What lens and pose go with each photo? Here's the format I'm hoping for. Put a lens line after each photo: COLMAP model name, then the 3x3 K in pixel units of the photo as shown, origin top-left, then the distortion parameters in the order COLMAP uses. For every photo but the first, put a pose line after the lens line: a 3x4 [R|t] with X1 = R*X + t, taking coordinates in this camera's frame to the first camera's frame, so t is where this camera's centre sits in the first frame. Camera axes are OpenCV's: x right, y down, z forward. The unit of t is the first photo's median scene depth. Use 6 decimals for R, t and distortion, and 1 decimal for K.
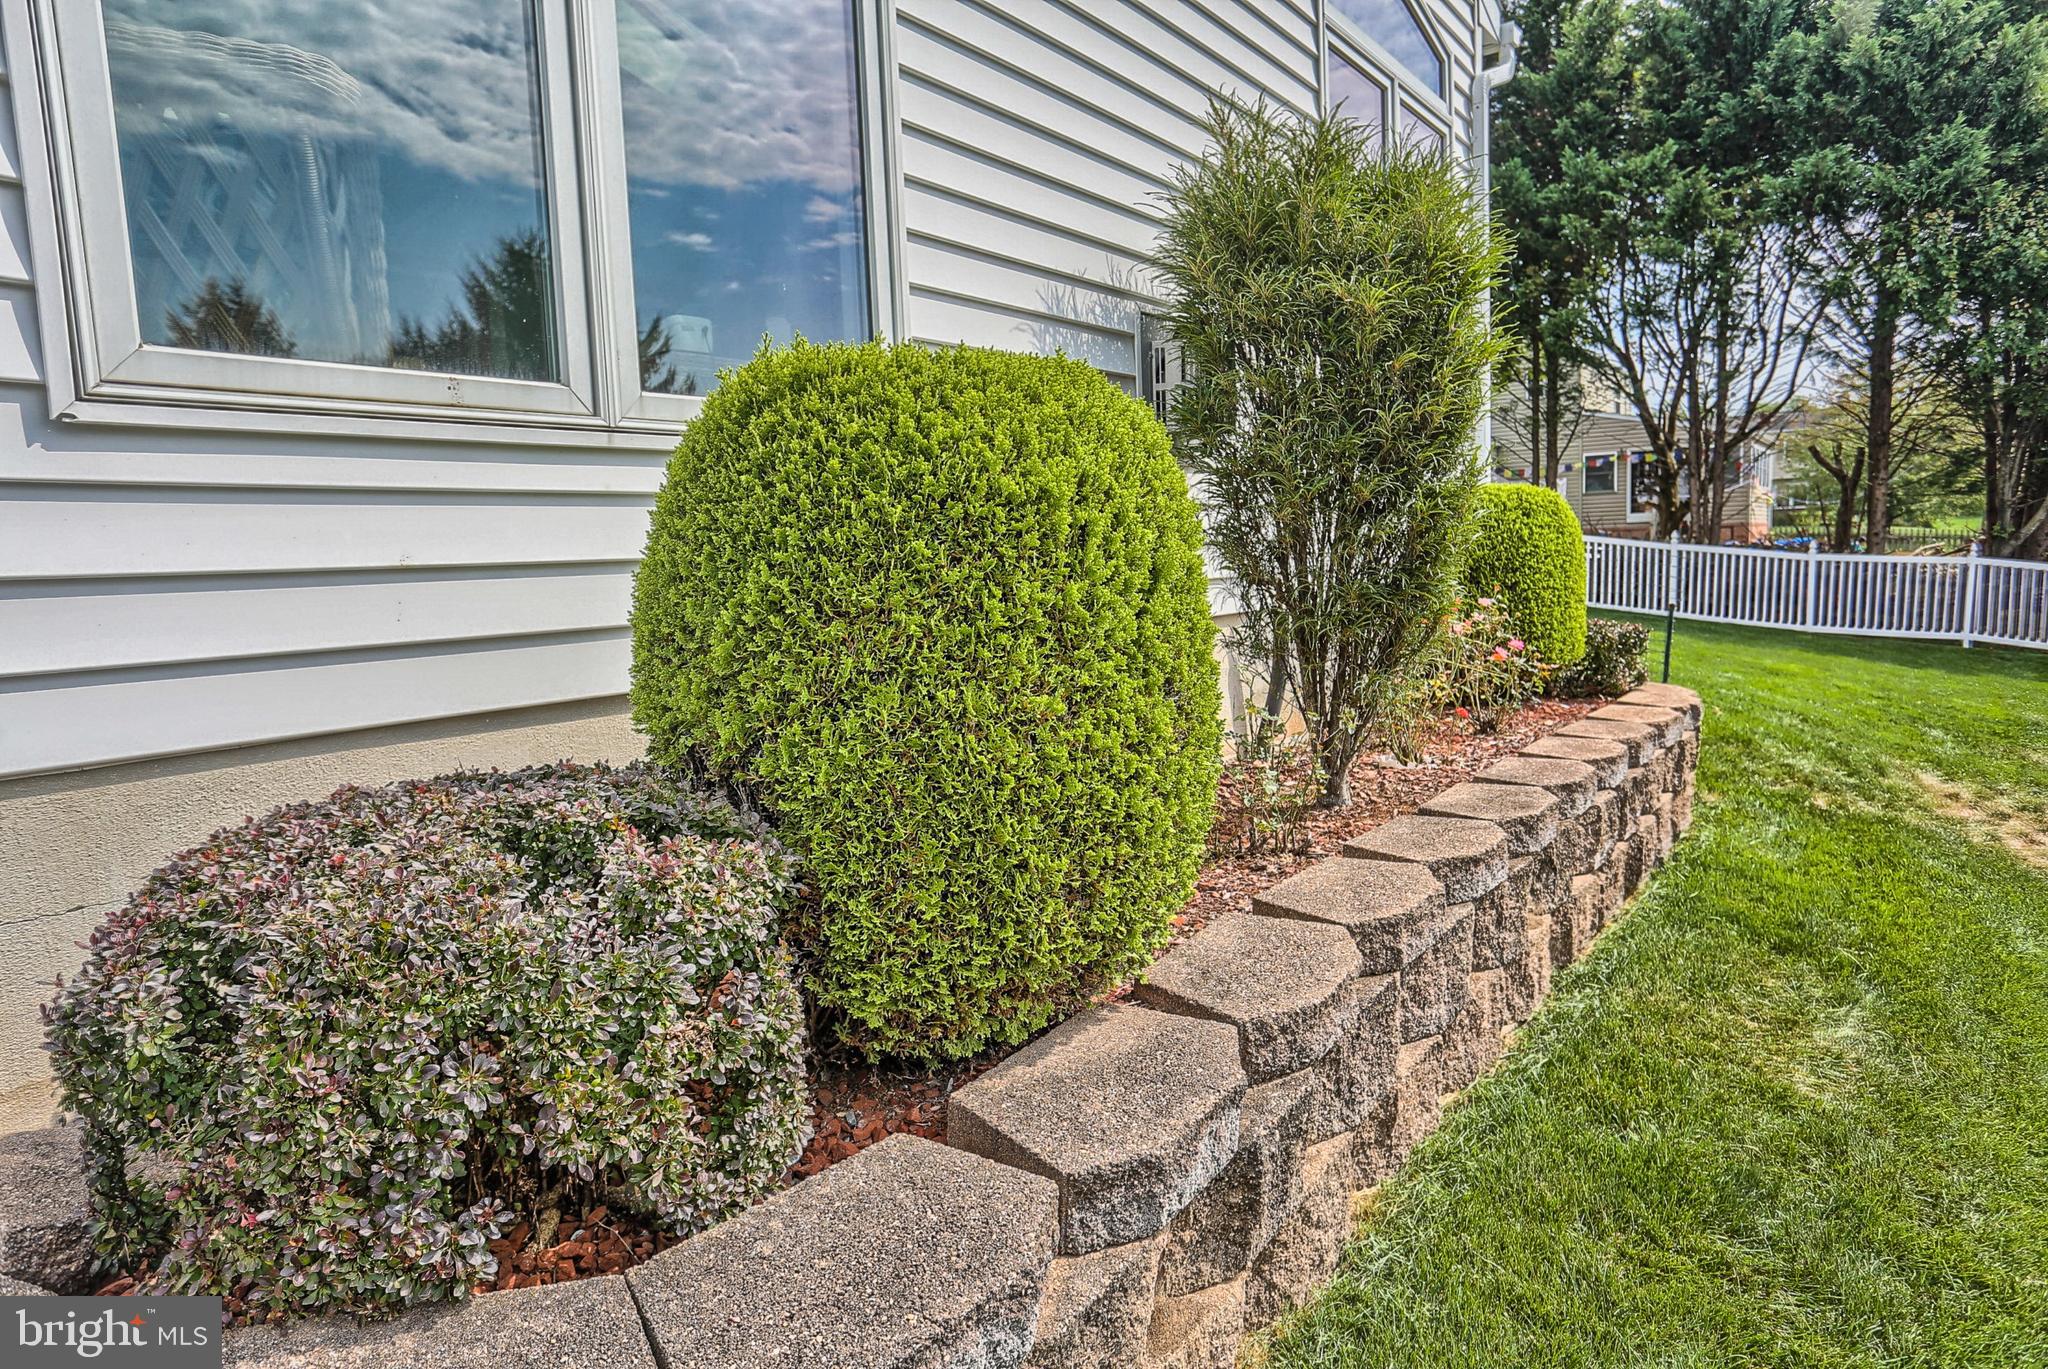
lens RADIAL K [[1104.6, 0, 1024.0], [0, 1104.6, 684.5], [0, 0, 1]] dist [-0.063972, 0.034167]
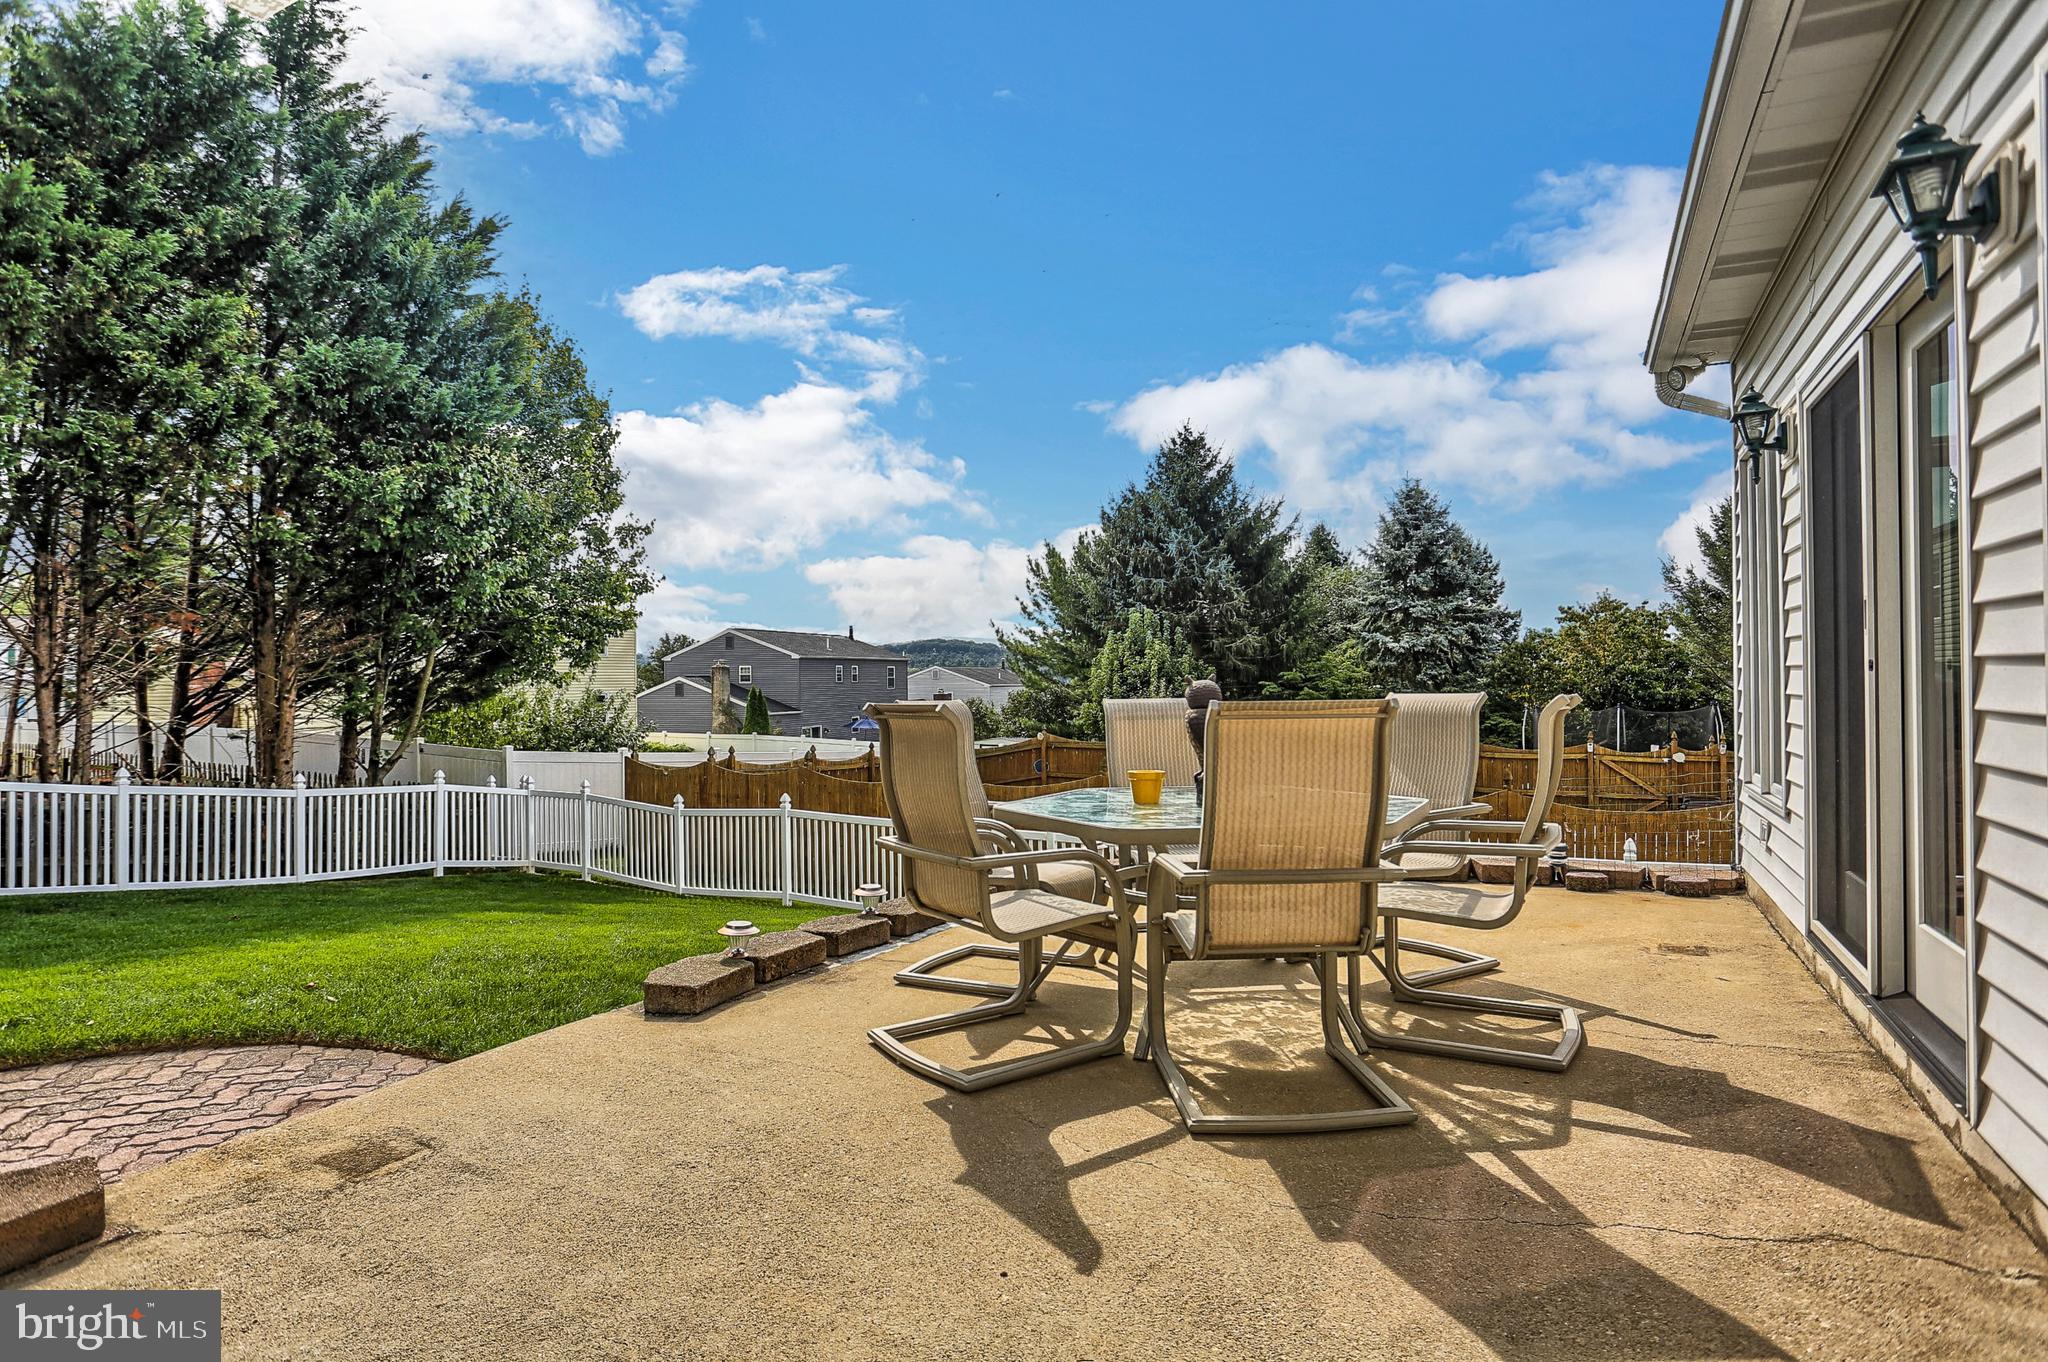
lens RADIAL K [[1104.6, 0, 1024.0], [0, 1104.6, 681.0], [0, 0, 1]] dist [-0.063972, 0.034167]
pose [[-0.227958, 0.047487, 0.972512, -0.200764], [0.139249, 0.990133, -0.015708, -0.113857], [-0.963662, 0.131841, -0.232321, 0.656299]]
